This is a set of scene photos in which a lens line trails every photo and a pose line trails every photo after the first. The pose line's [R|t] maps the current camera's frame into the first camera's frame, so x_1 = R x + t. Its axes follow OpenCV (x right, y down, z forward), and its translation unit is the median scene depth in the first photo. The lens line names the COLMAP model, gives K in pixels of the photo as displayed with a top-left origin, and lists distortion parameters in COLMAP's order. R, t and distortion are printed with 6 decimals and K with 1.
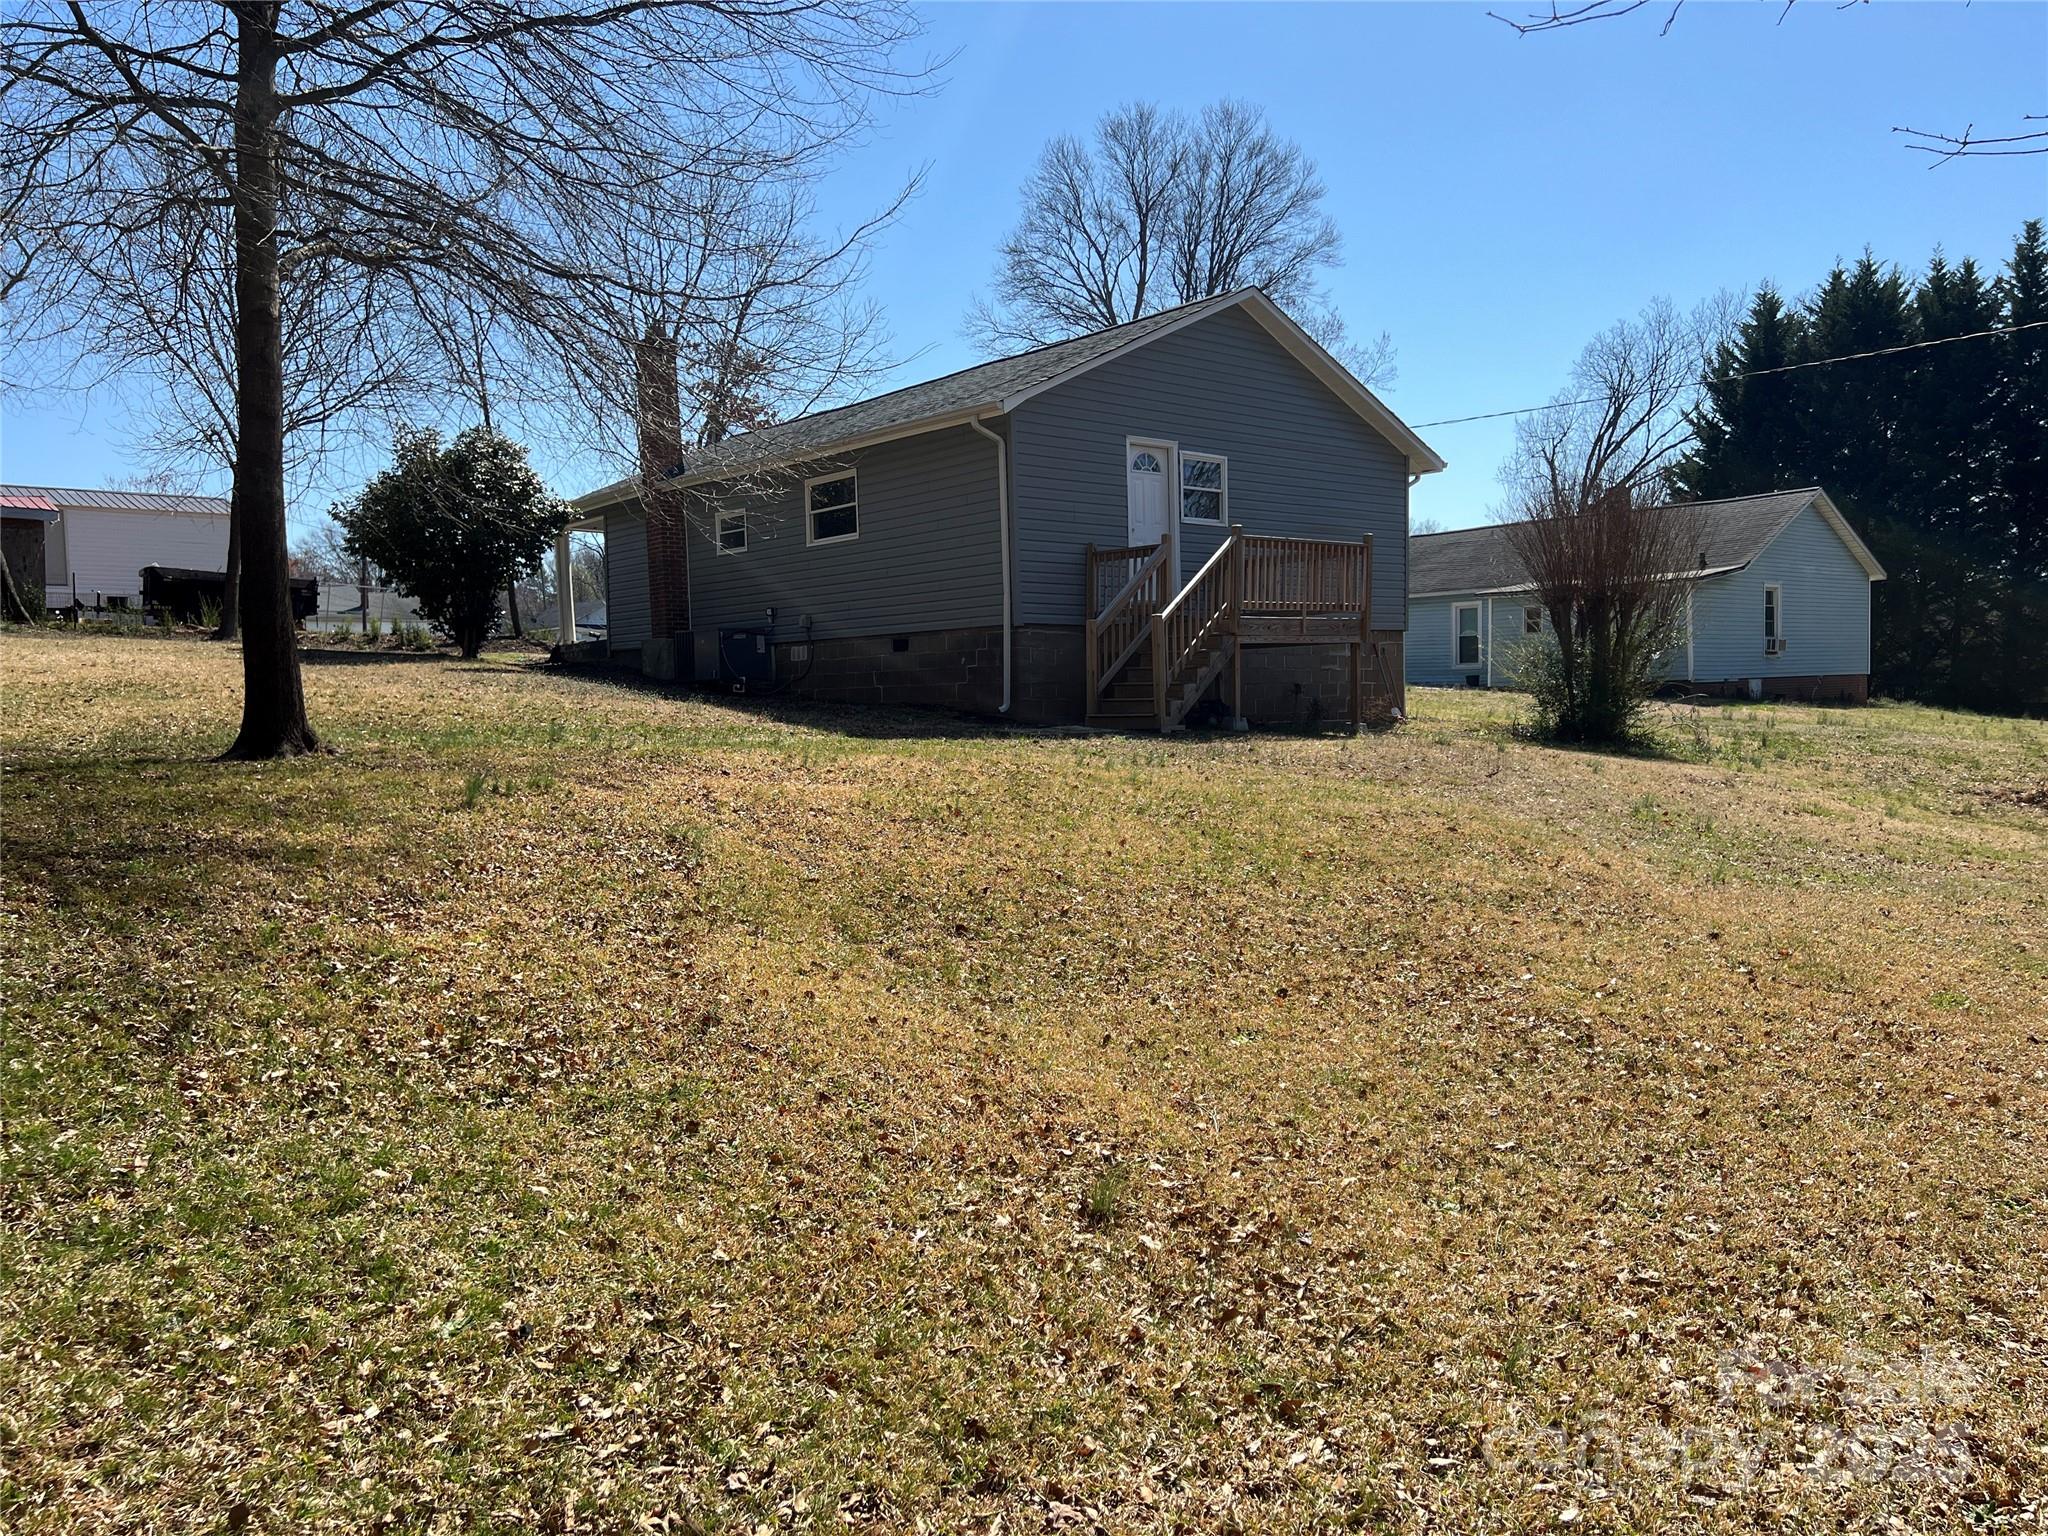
lens RADIAL K [[1532.7, 0, 1014.1], [0, 1532.7, 784.7], [0, 0, 1]] dist [0.092427, -0.109213]
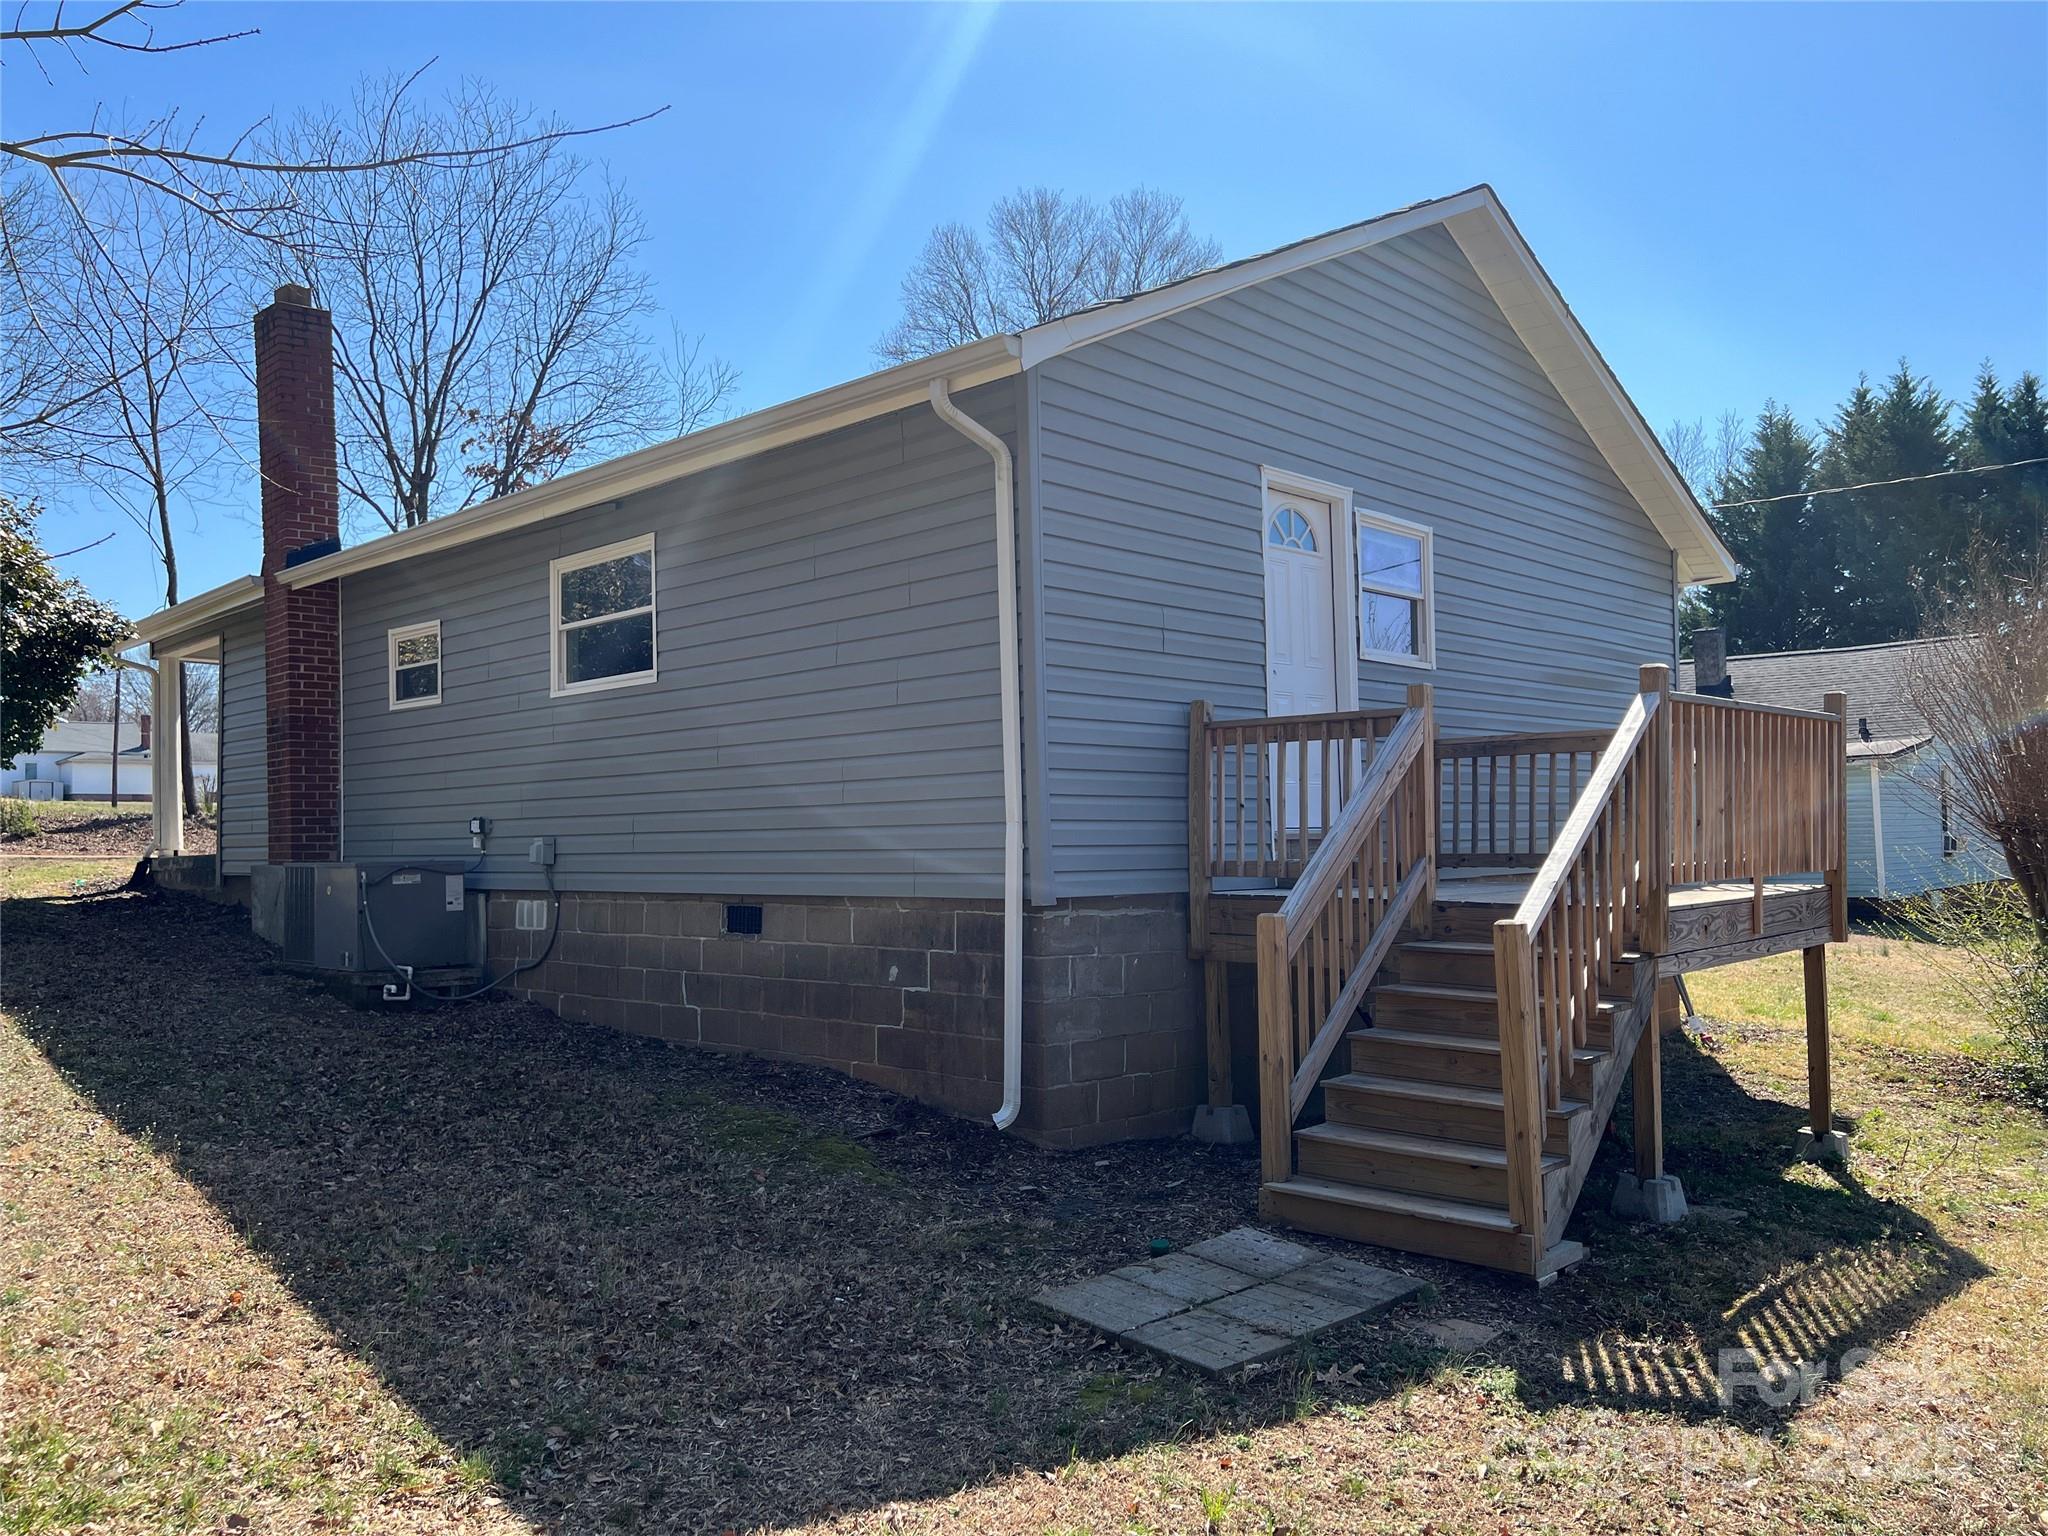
lens RADIAL K [[1532.7, 0, 1014.1], [0, 1532.7, 784.7], [0, 0, 1]] dist [0.092427, -0.109213]
pose [[0.995688, 0.008377, 0.092387, -0.032700], [0.000062, 0.995854, -0.090962, -0.077871], [-0.092766, 0.090575, 0.991560, 0.476244]]
